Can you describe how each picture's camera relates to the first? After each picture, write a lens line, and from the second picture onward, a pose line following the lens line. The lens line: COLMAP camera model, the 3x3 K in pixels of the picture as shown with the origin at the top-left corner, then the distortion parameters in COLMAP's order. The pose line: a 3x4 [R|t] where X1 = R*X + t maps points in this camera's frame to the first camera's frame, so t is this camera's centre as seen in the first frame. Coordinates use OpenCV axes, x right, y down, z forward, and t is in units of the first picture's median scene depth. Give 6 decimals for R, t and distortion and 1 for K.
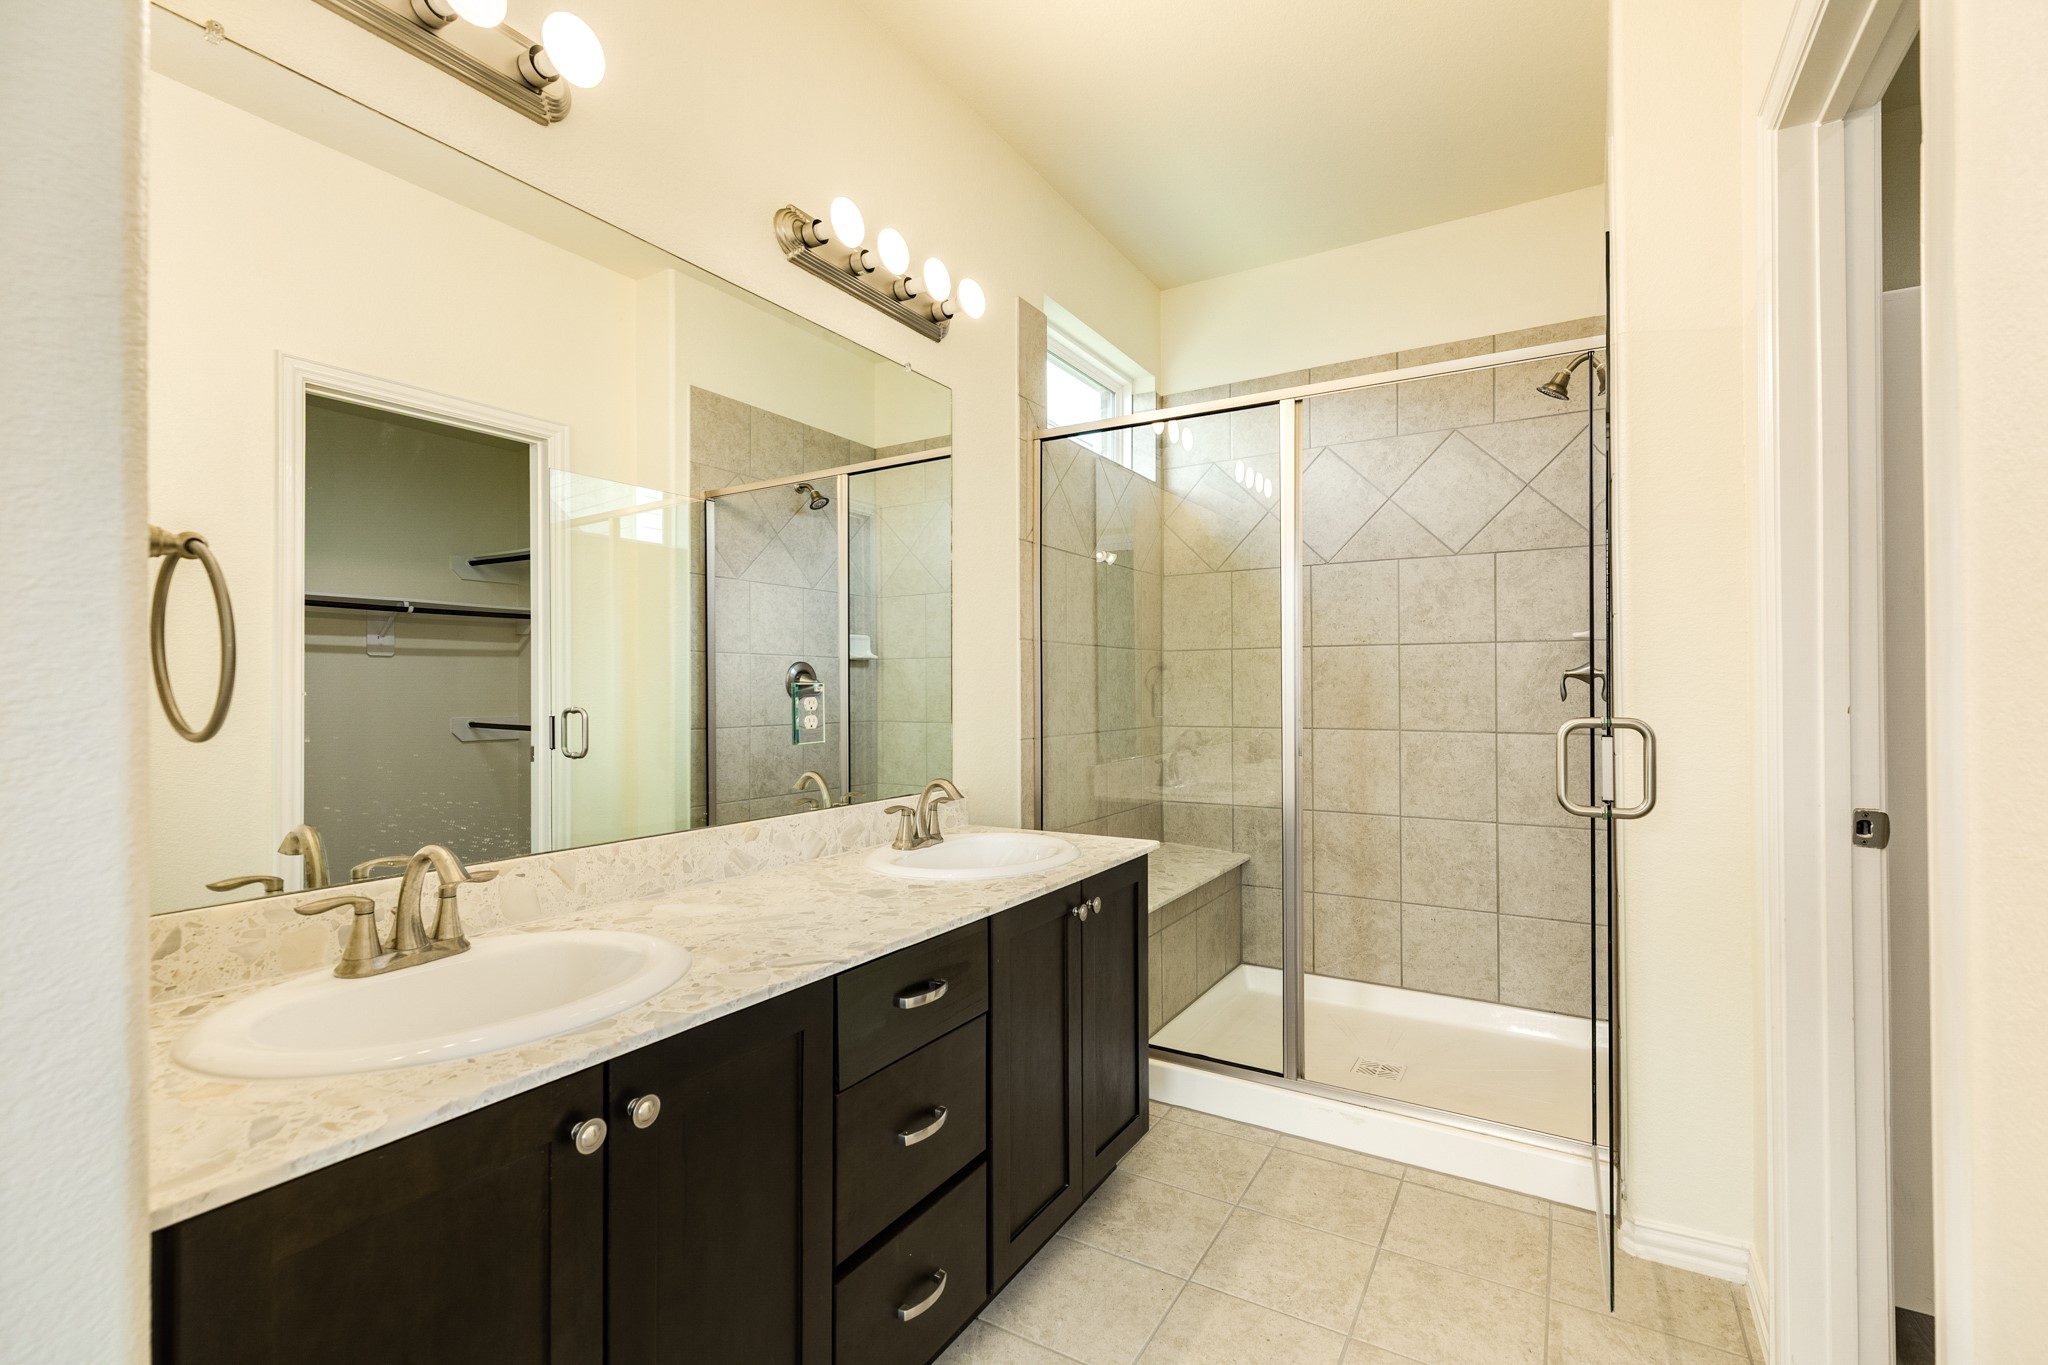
lens RADIAL K [[916.3, 0, 1024.0], [0, 916.3, 682.5], [0, 0, 1]] dist [-0.000018, 0.000014]
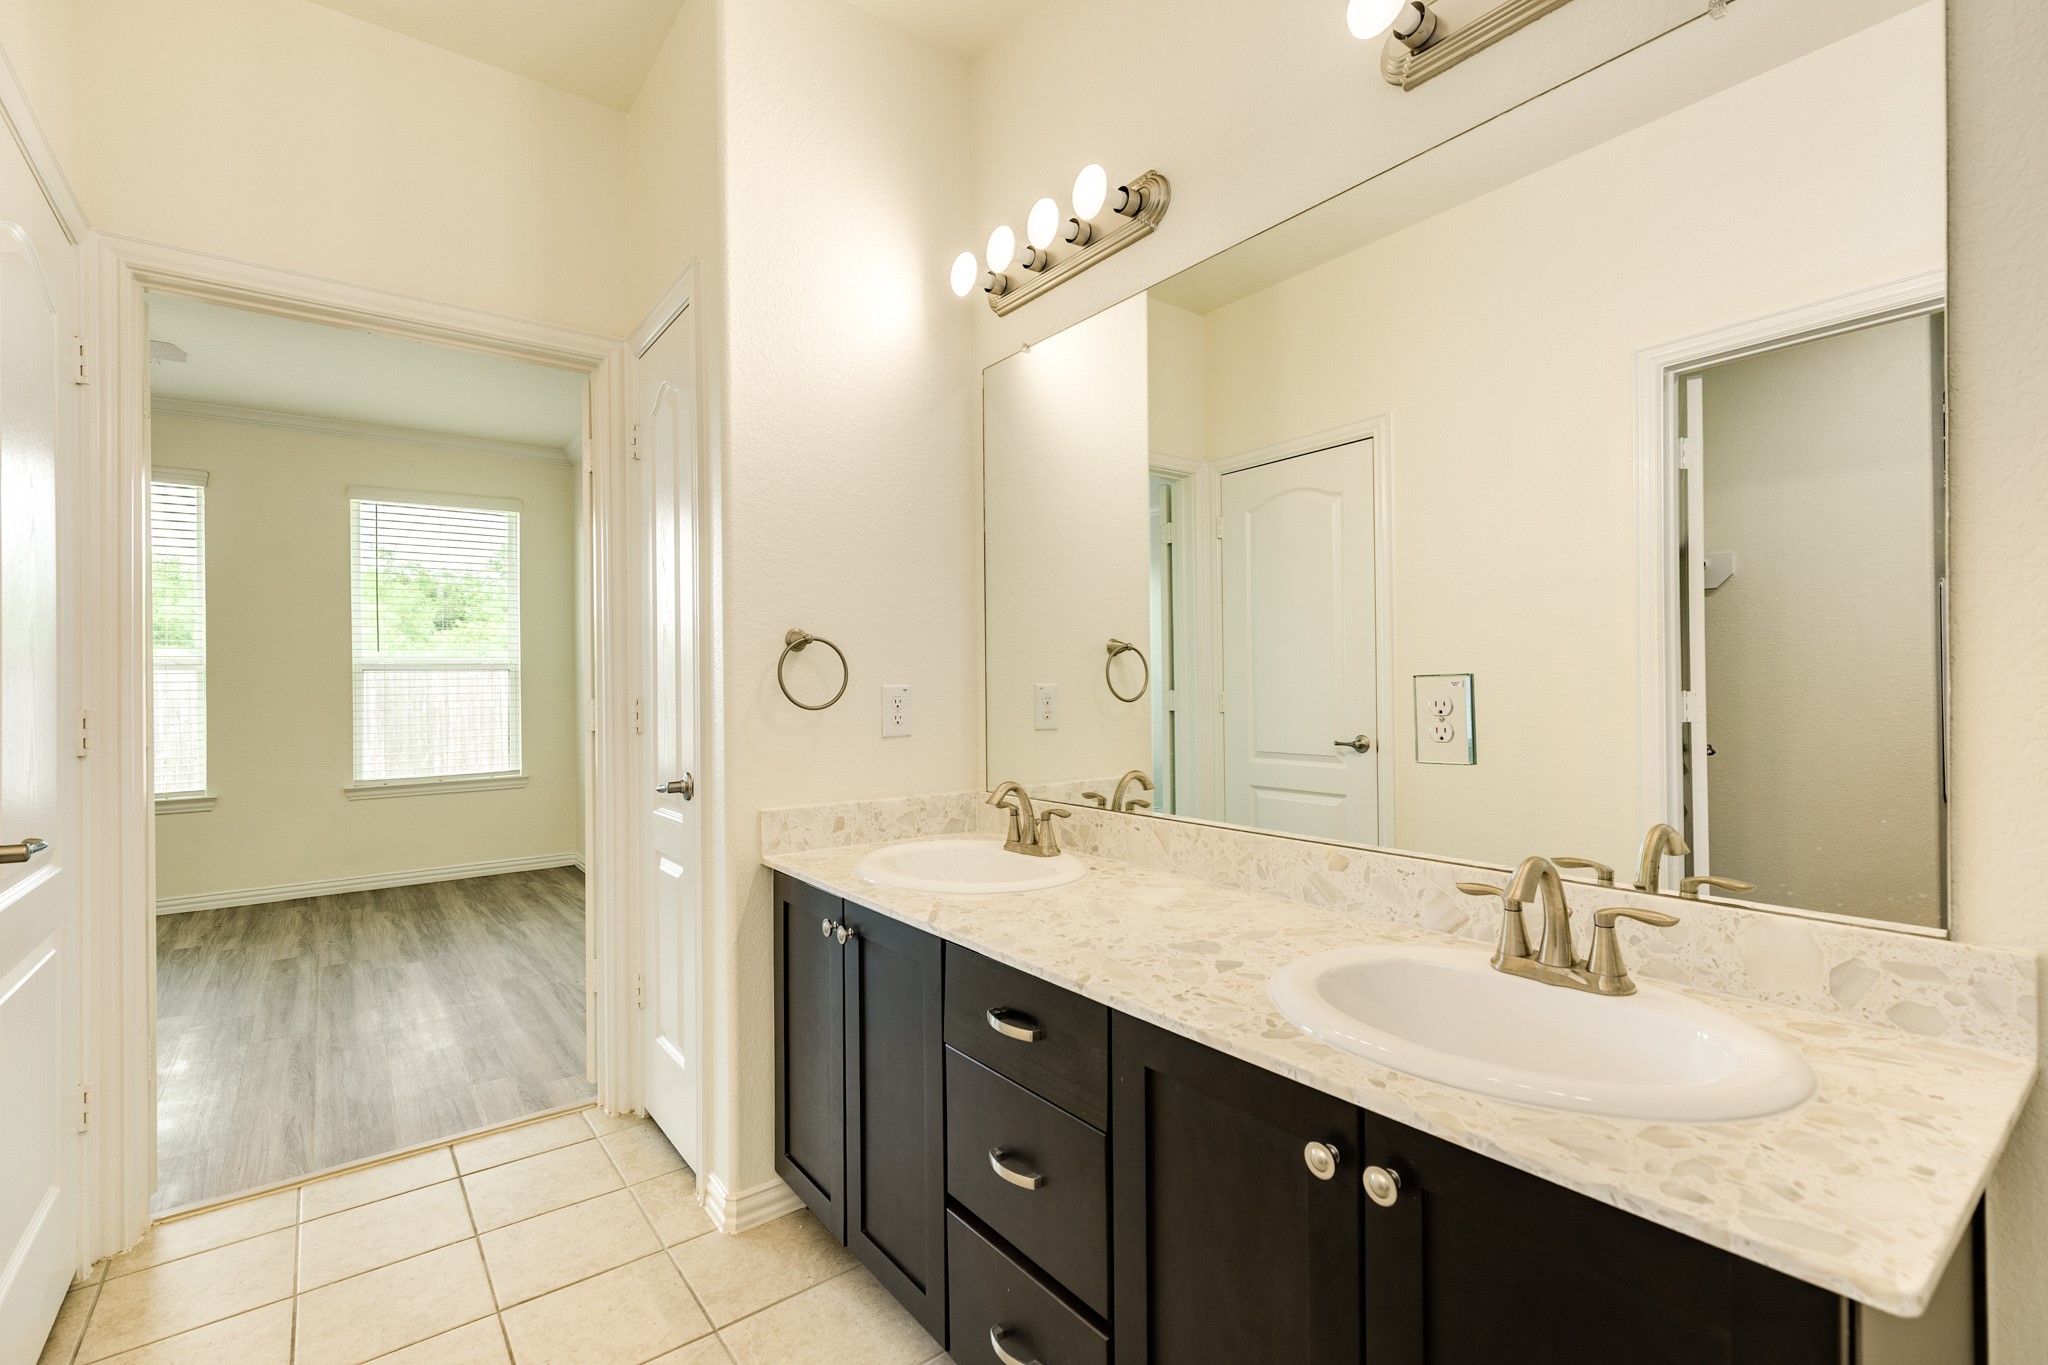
lens RADIAL K [[916.3, 0, 1024.0], [0, 916.3, 682.5], [0, 0, 1]] dist [-0.000018, 0.000014]
pose [[-0.363913, 0.002899, -0.931429, 0.652069], [0.017364, 0.999842, -0.003672, 0.004255], [0.931271, -0.017510, -0.363906, 1.203254]]
